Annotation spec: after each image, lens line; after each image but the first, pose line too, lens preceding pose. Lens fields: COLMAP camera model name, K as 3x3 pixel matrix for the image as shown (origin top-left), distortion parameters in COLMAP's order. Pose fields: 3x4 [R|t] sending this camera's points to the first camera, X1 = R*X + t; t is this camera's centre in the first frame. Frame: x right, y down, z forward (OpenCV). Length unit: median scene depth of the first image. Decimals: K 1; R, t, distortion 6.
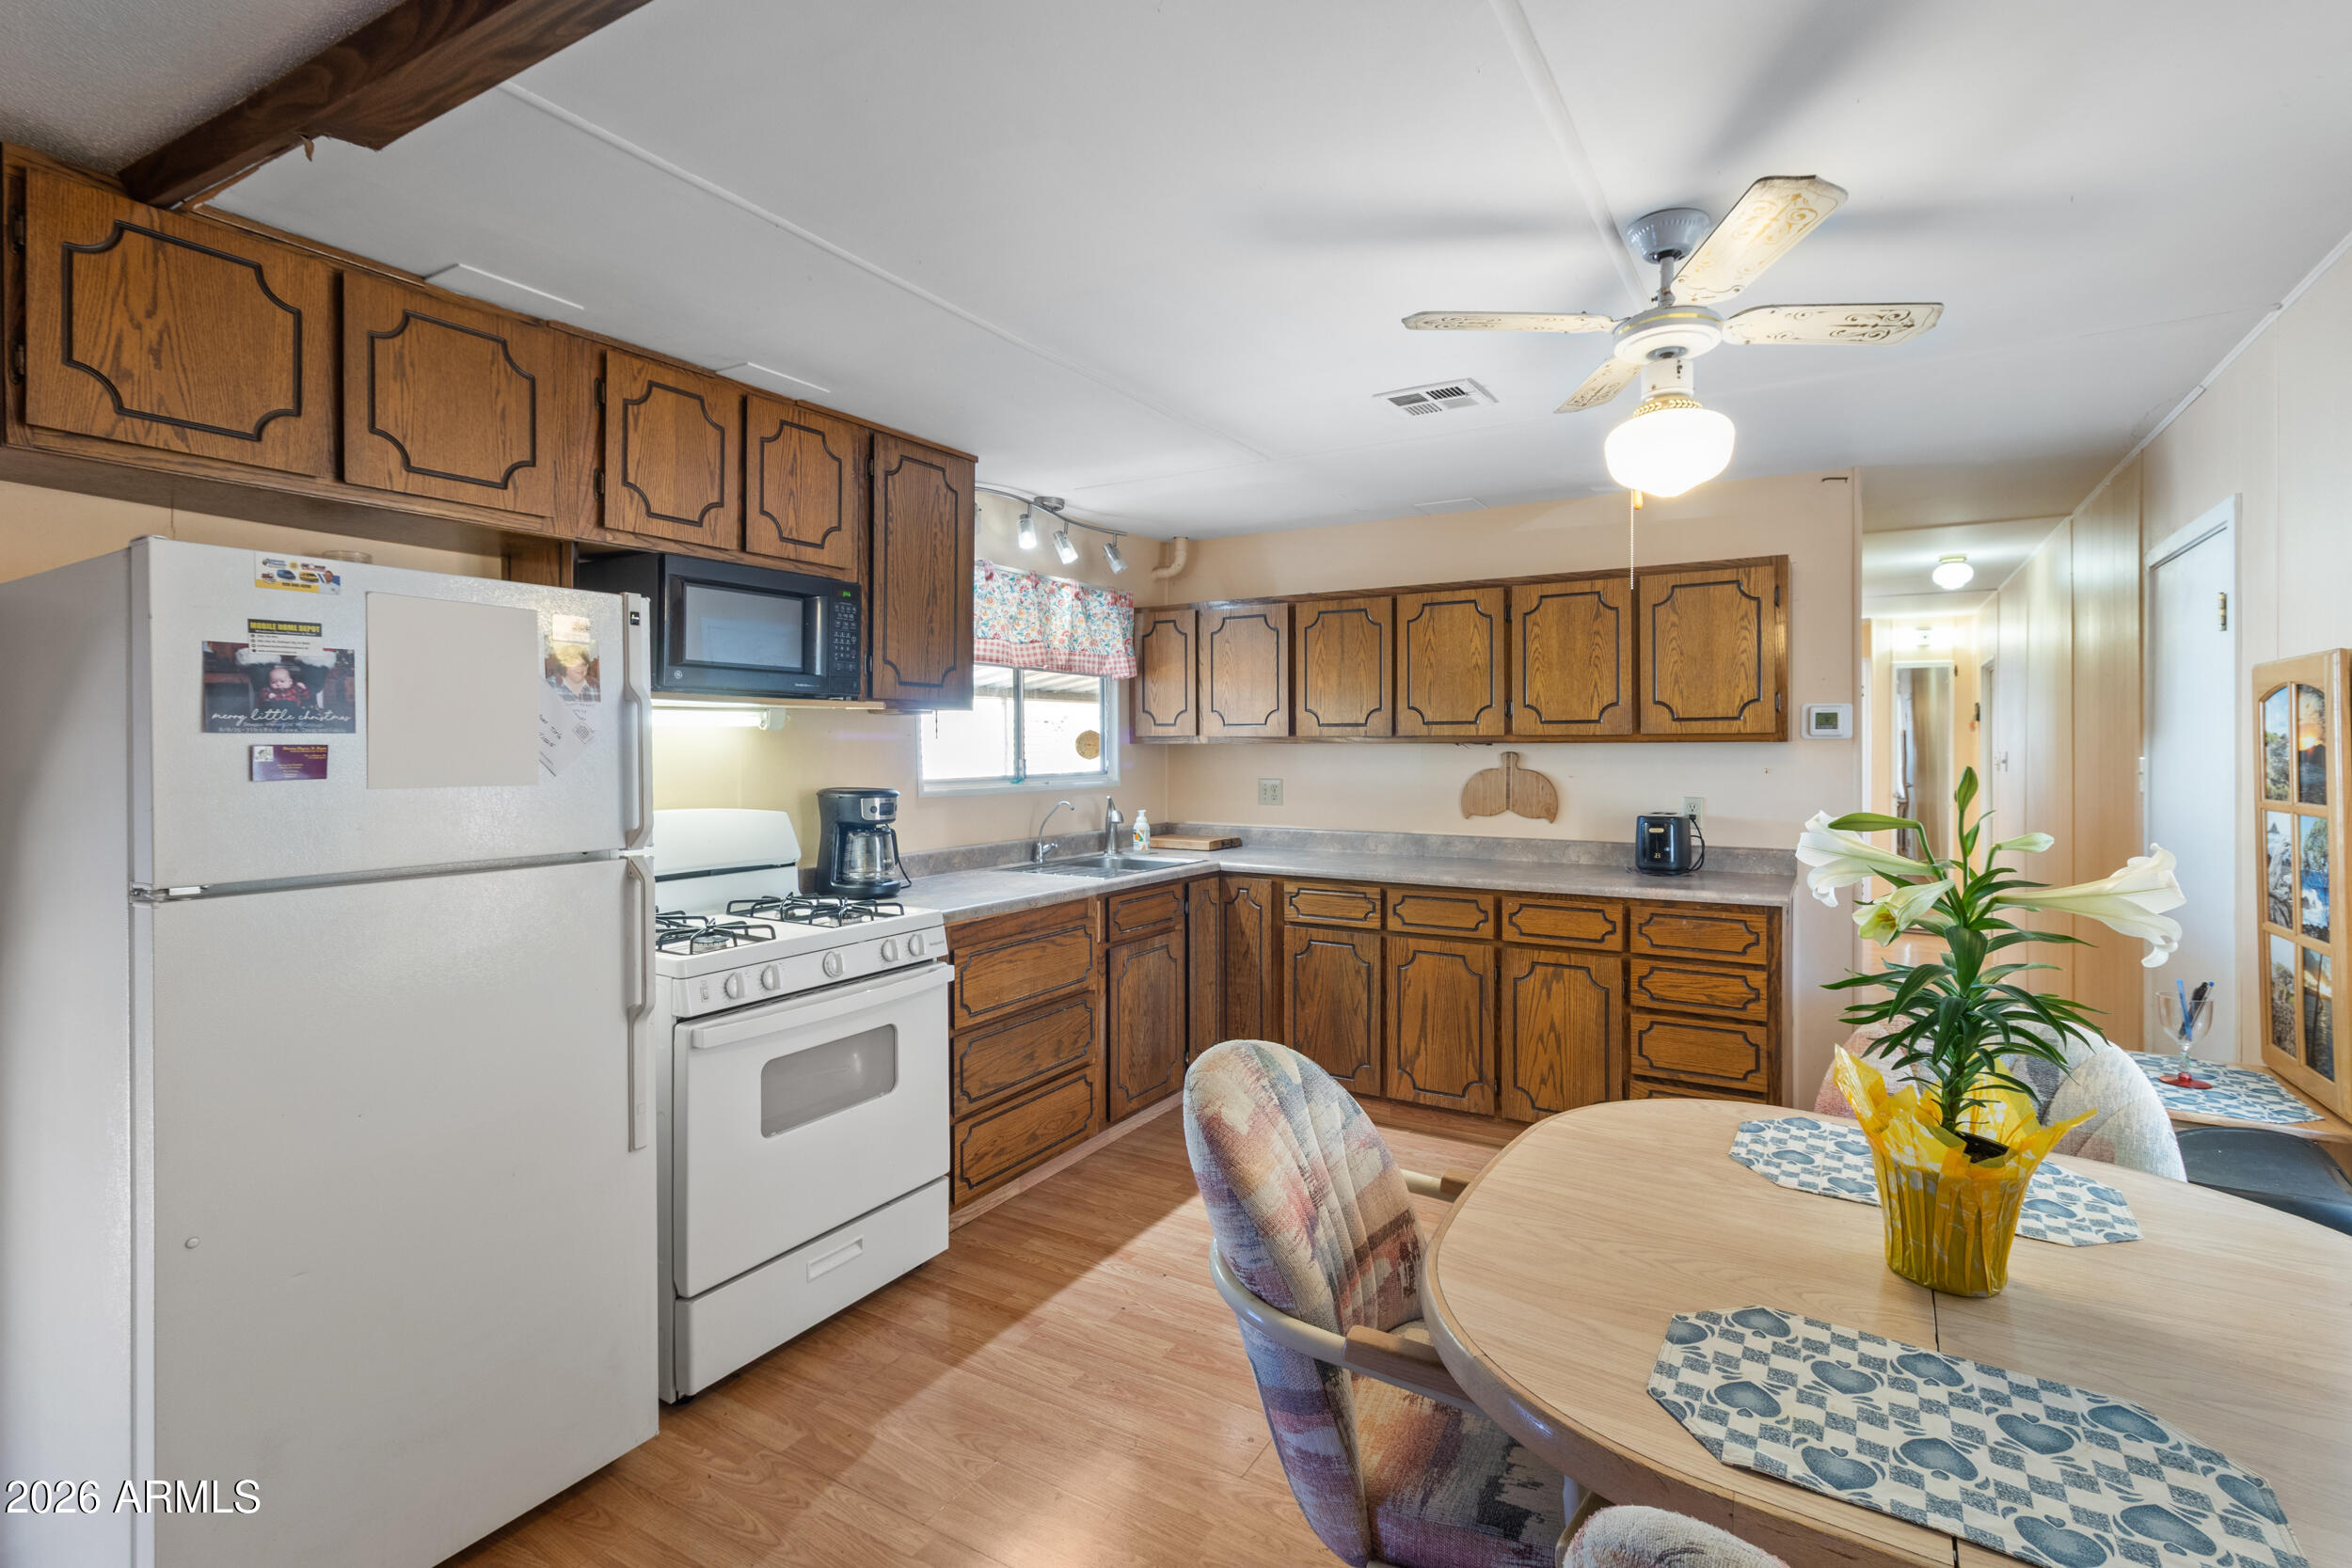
lens RADIAL K [[1094.0, 0, 1187.4], [0, 1094.0, 744.4], [0, 0, 1]] dist [0.004407, 0.000563]
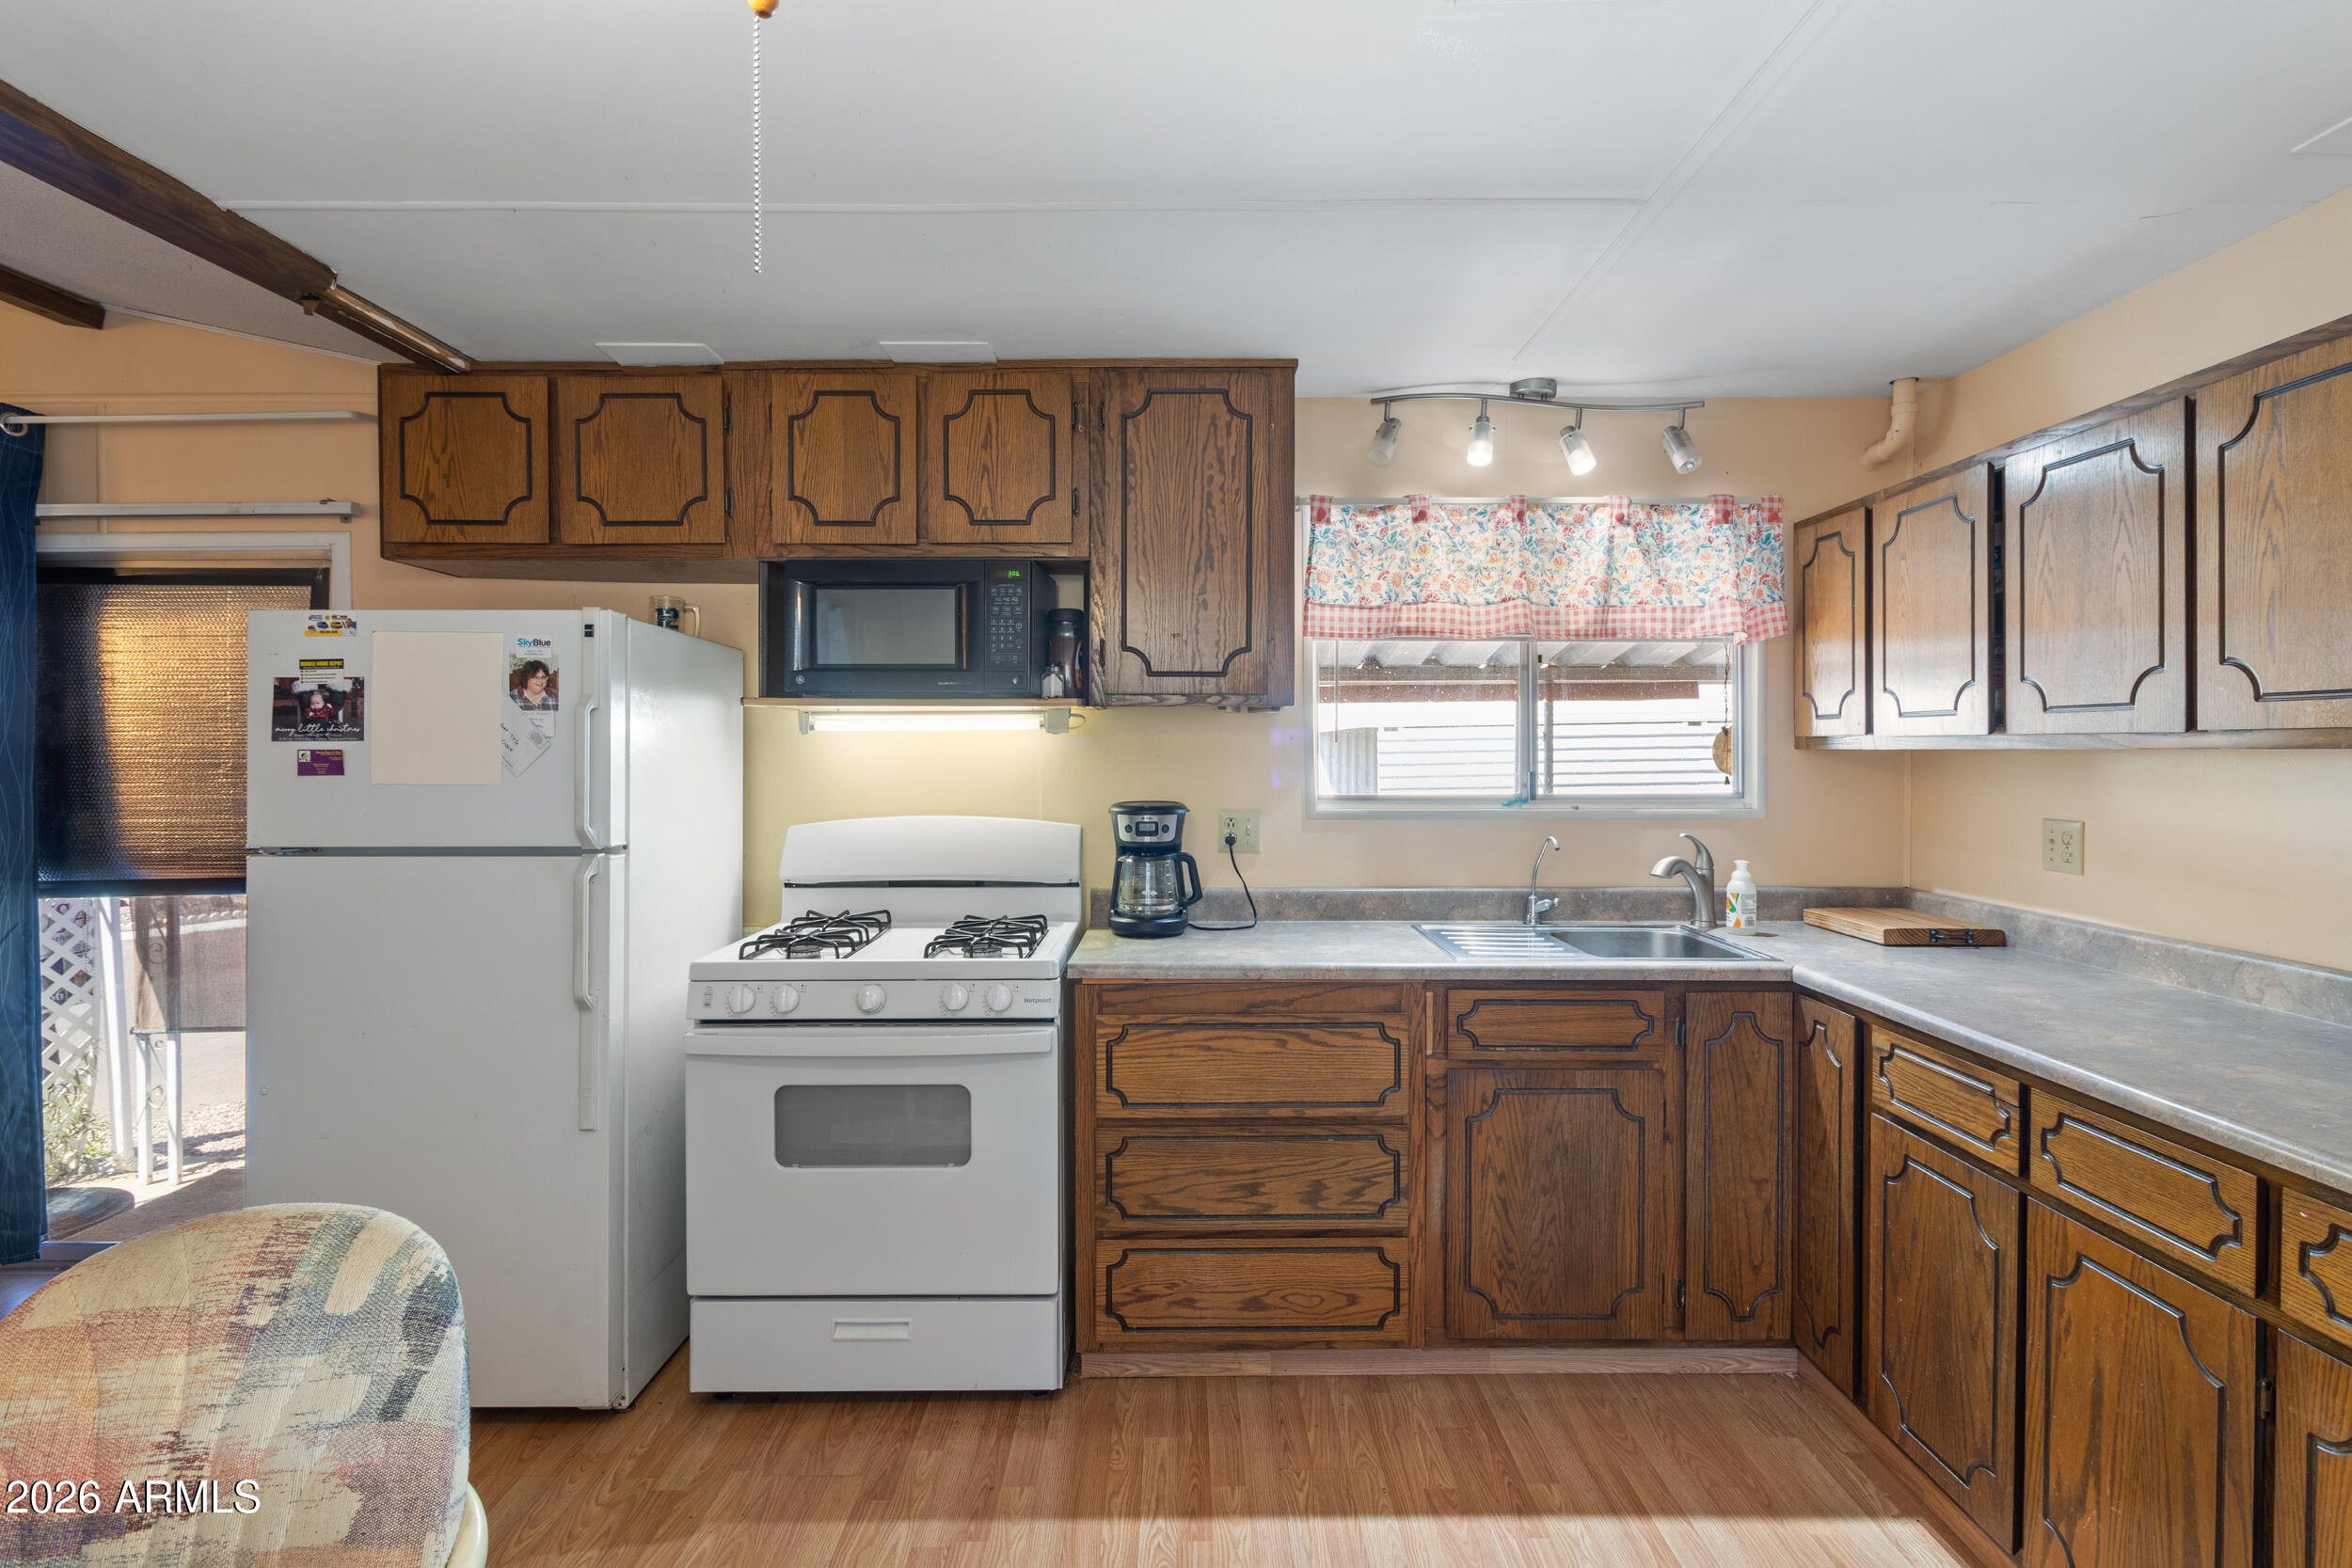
lens RADIAL K [[1157.7, 0, 1182.2], [0, 1157.7, 761.7], [0, 0, 1]] dist [0.000358, -0.000520]
pose [[0.518025, 0.009838, -0.855309, 0.441808], [-0.000723, 0.999939, 0.011064, -0.000637], [0.855365, -0.005113, 0.518000, 0.534694]]
